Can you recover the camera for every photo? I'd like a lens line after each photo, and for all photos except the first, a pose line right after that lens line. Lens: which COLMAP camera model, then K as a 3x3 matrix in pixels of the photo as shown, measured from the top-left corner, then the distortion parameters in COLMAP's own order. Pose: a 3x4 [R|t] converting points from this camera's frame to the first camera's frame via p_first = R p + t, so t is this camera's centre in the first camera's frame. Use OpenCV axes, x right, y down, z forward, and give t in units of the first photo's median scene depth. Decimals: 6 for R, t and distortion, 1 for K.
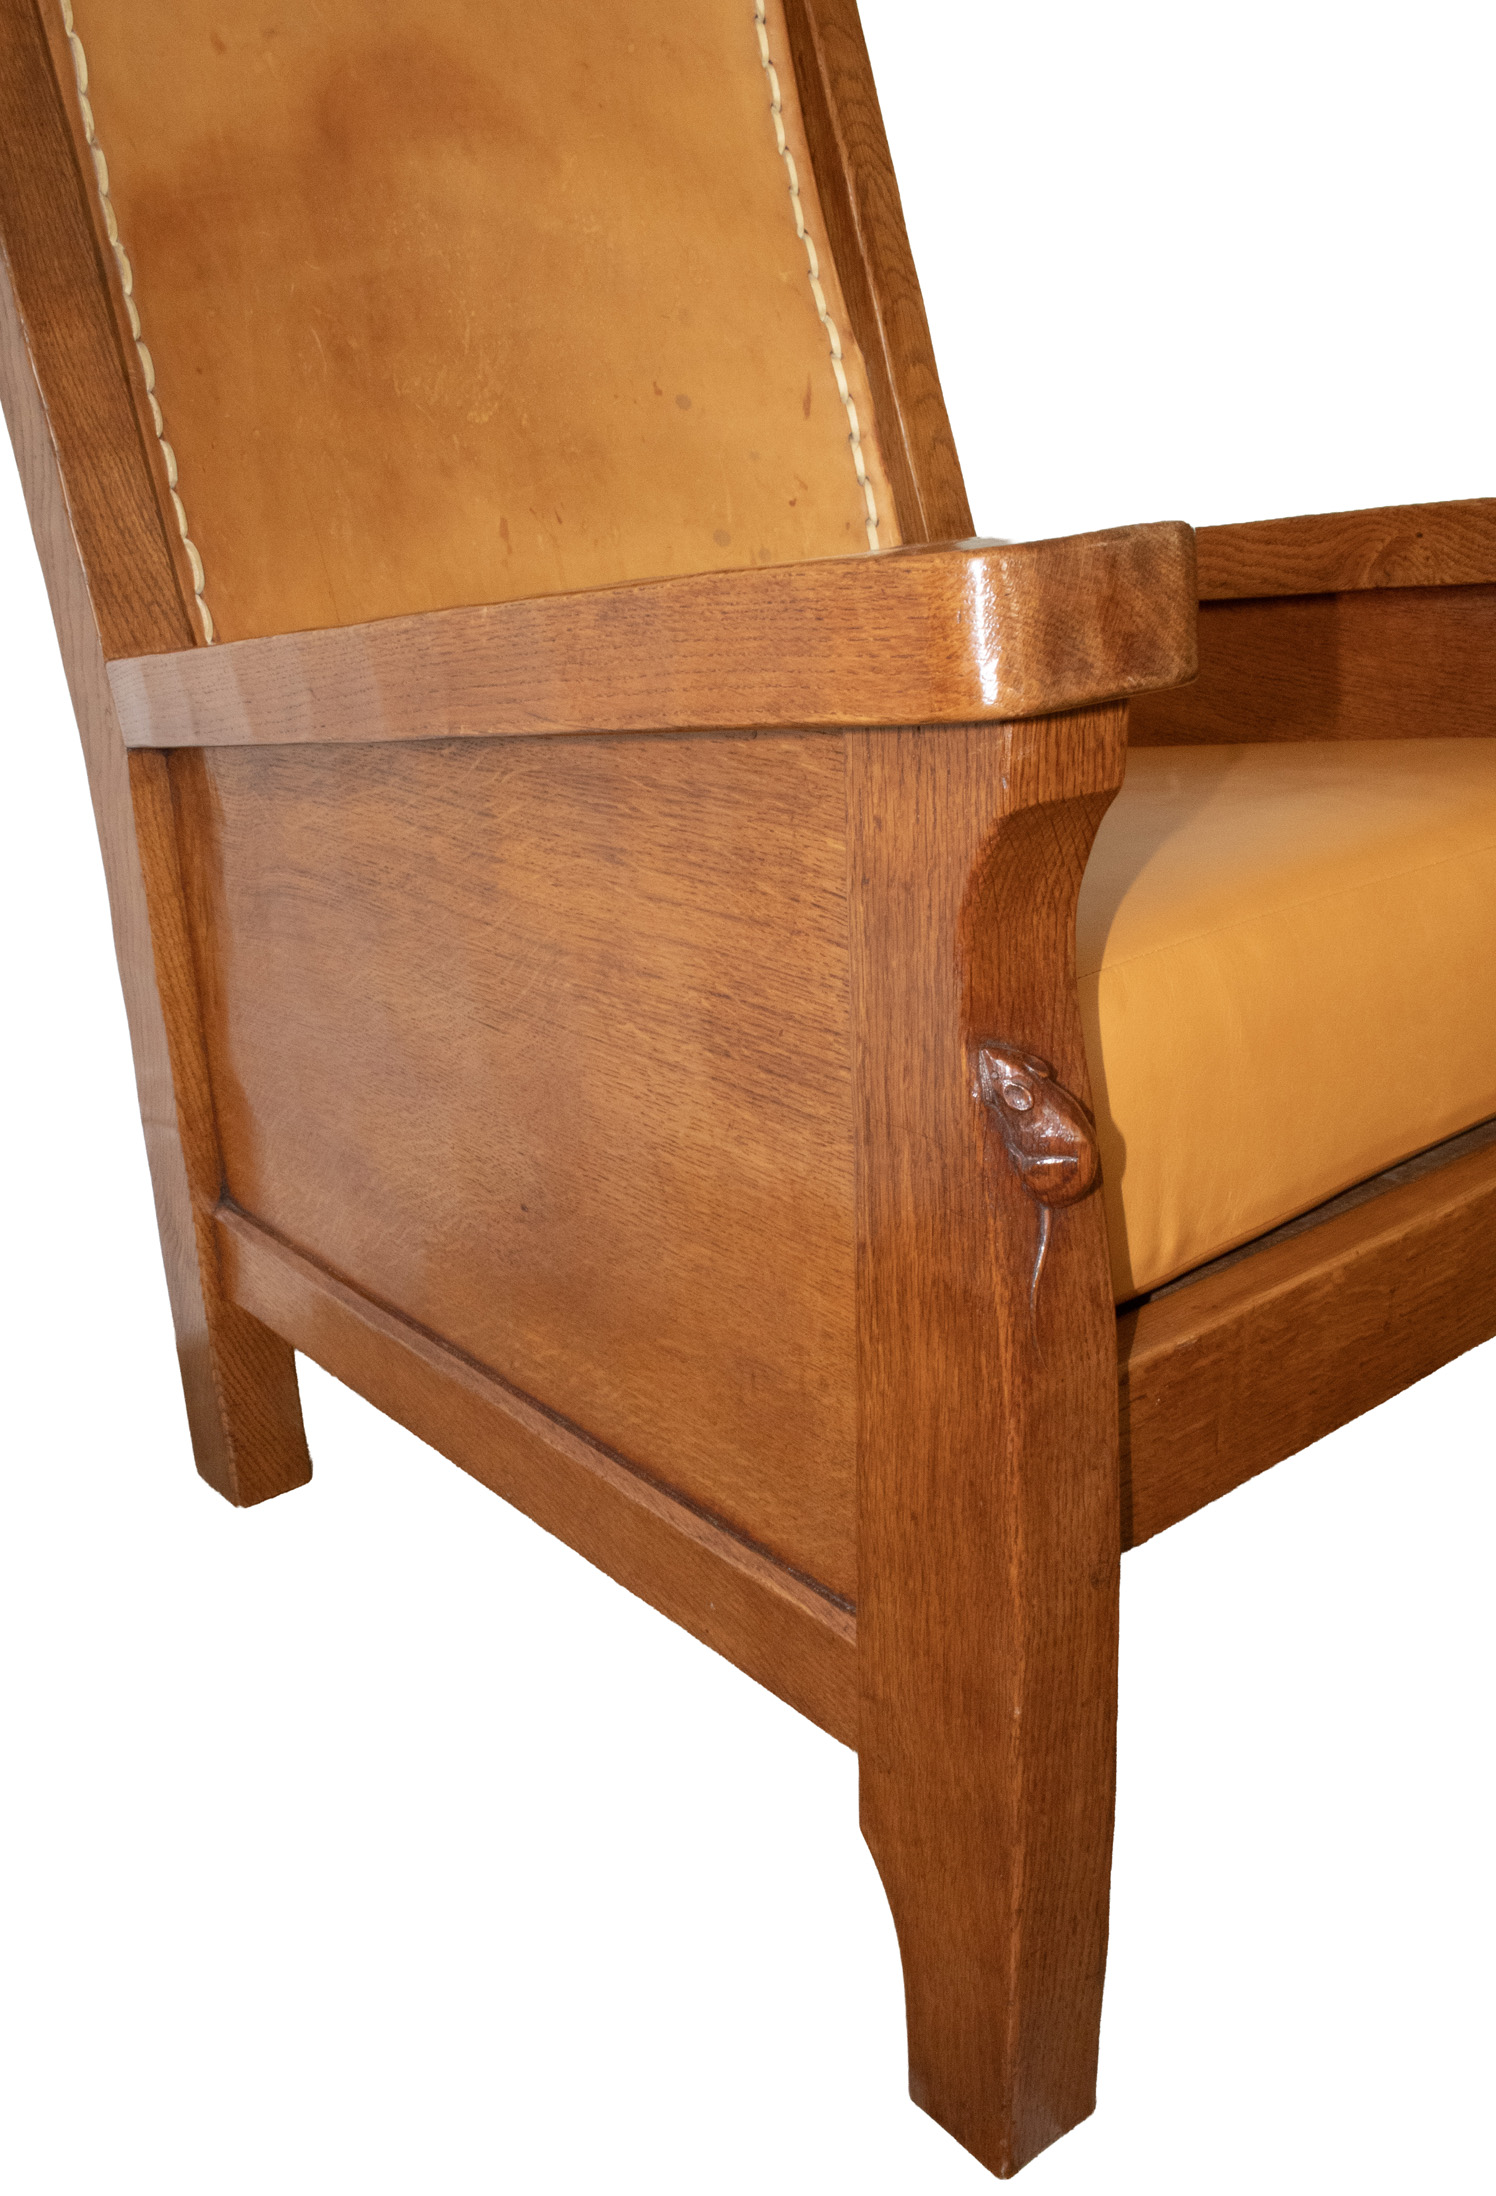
lens RADIAL K [[1994.7, 0, 679.3], [0, 1994.7, 1173.1], [0, 0, 1]] dist [-0.169746, 0.142867]
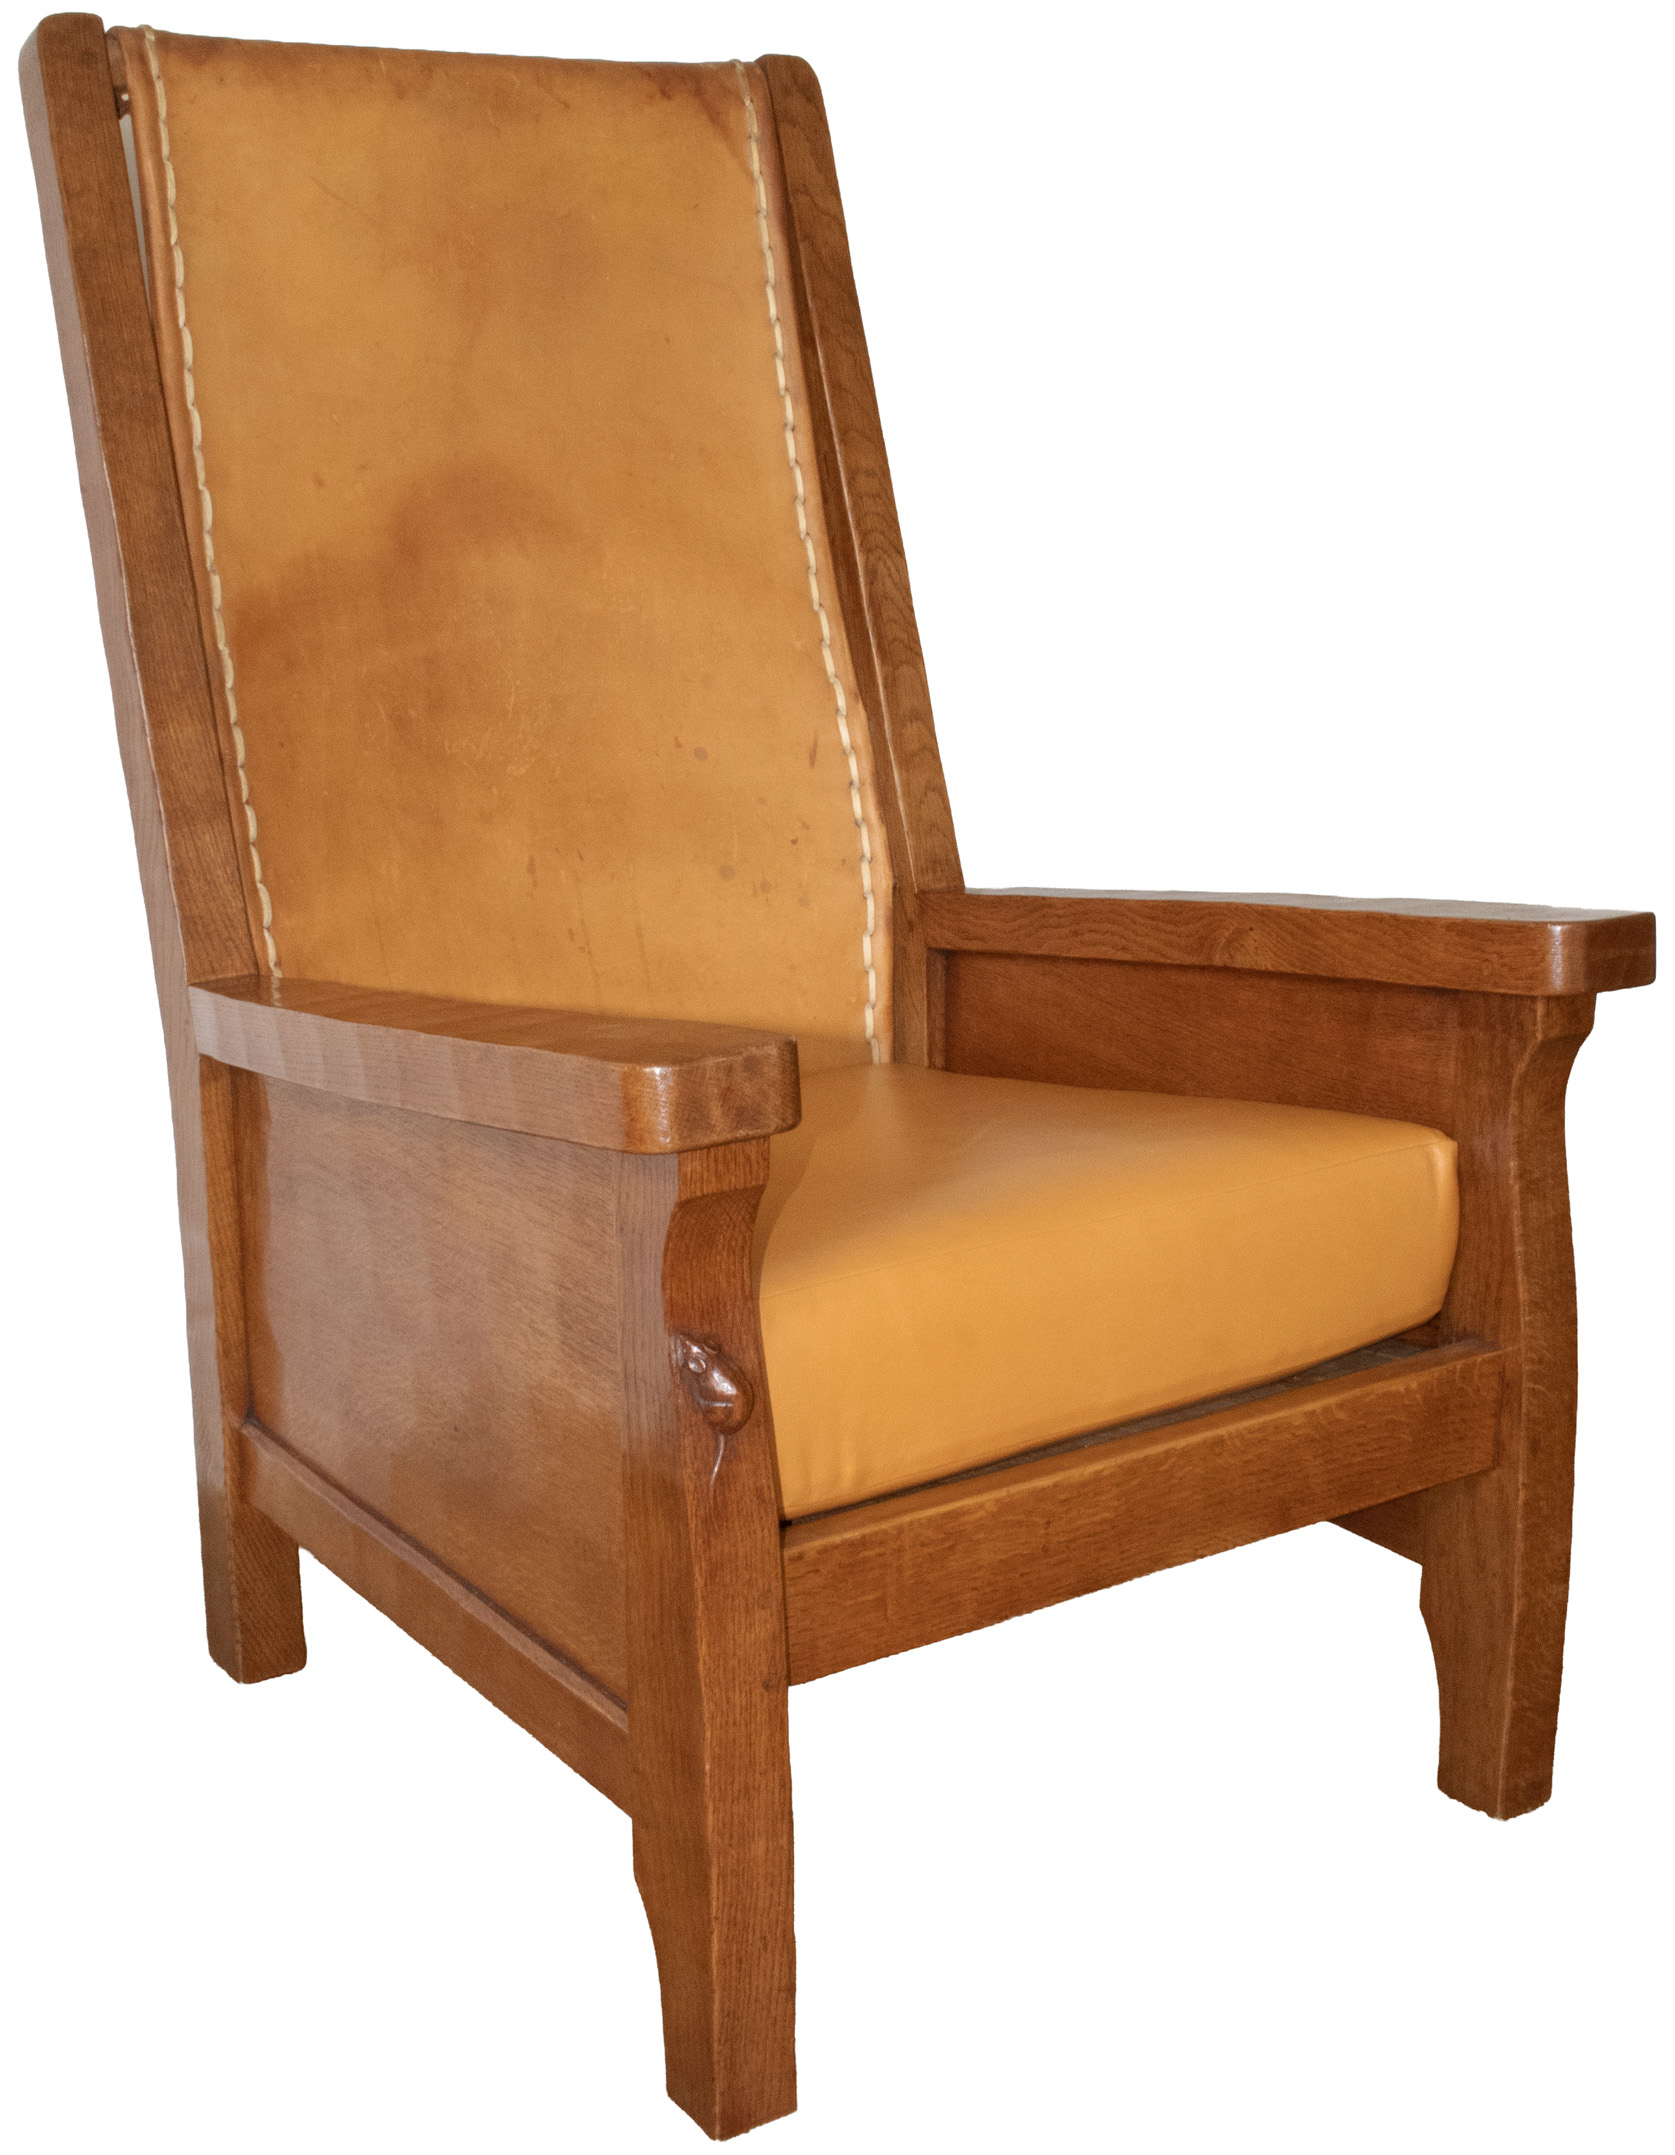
lens RADIAL K [[2776.3, 0, 810.7], [0, 2776.3, 1038.3], [0, 0, 1]] dist [-0.157572, 0.136329]
pose [[0.996878, 0.053931, -0.057663, 0.261051], [-0.062214, 0.986242, -0.153154, 0.028058], [0.048610, 0.156263, 0.986519, -0.903450]]
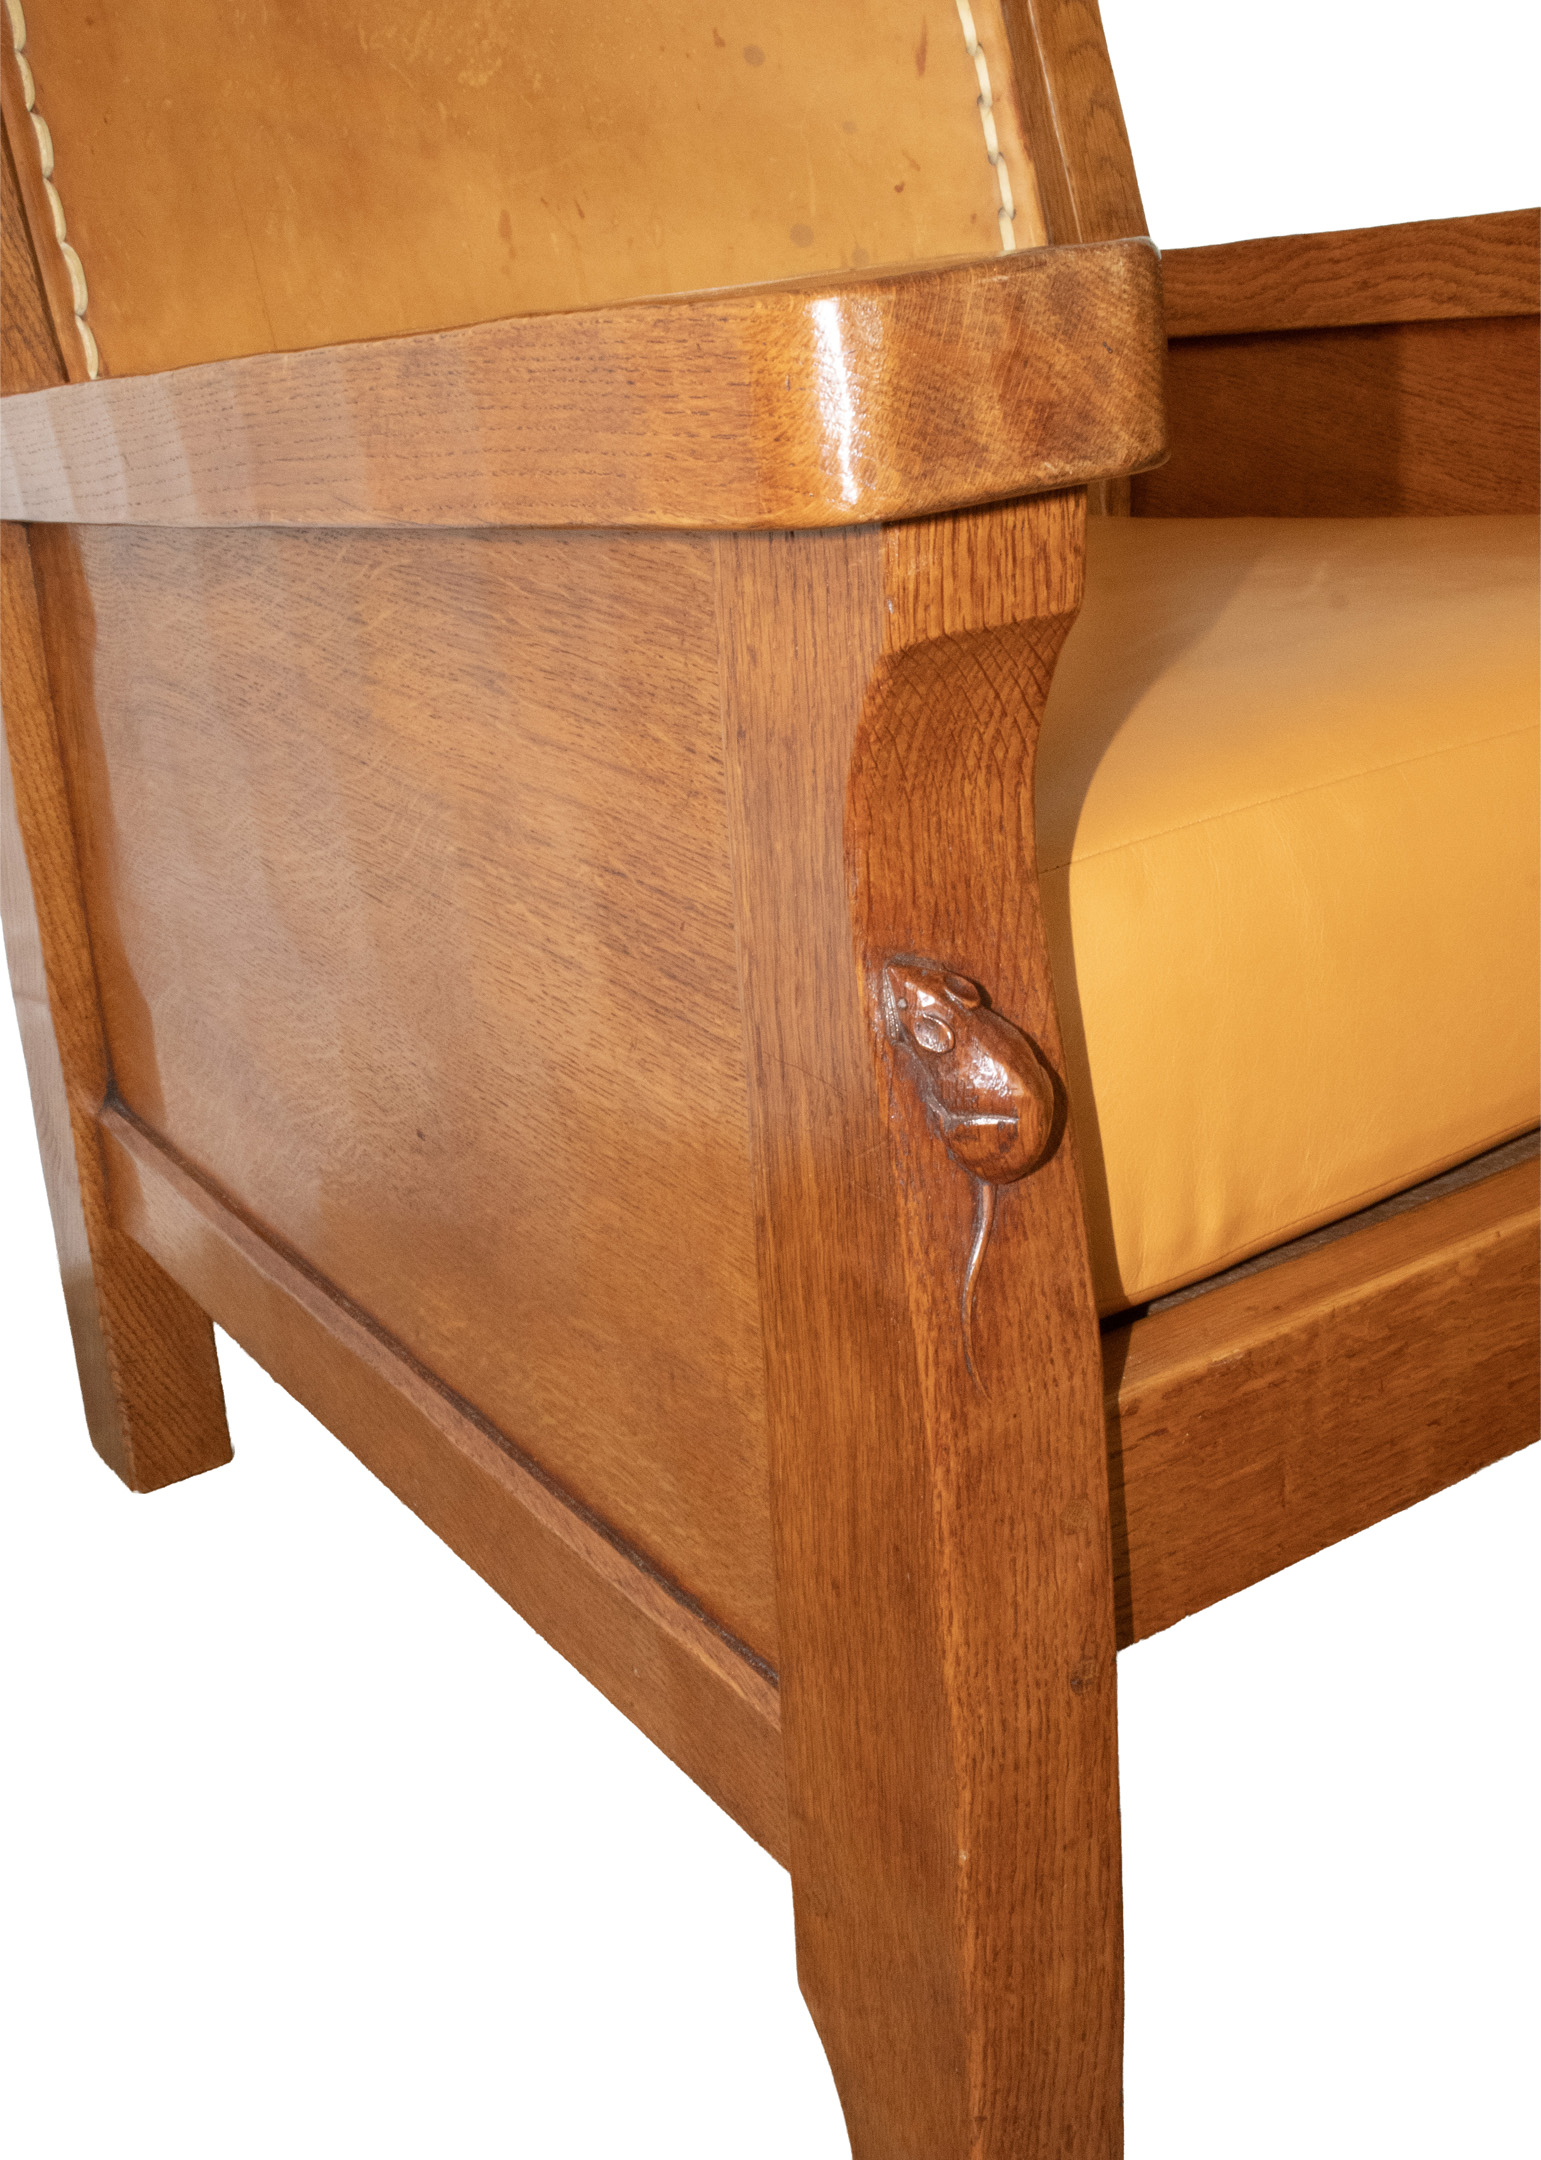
lens RADIAL K [[2540.7, 0, 739.3], [0, 2540.7, 1043.2], [0, 0, 1]] dist [-0.144650, 0.126318]
pose [[0.997229, 0.020805, -0.071425, 0.112751], [-0.020309, 0.999764, 0.007659, -0.027542], [0.071568, -0.006187, 0.997417, 0.043622]]
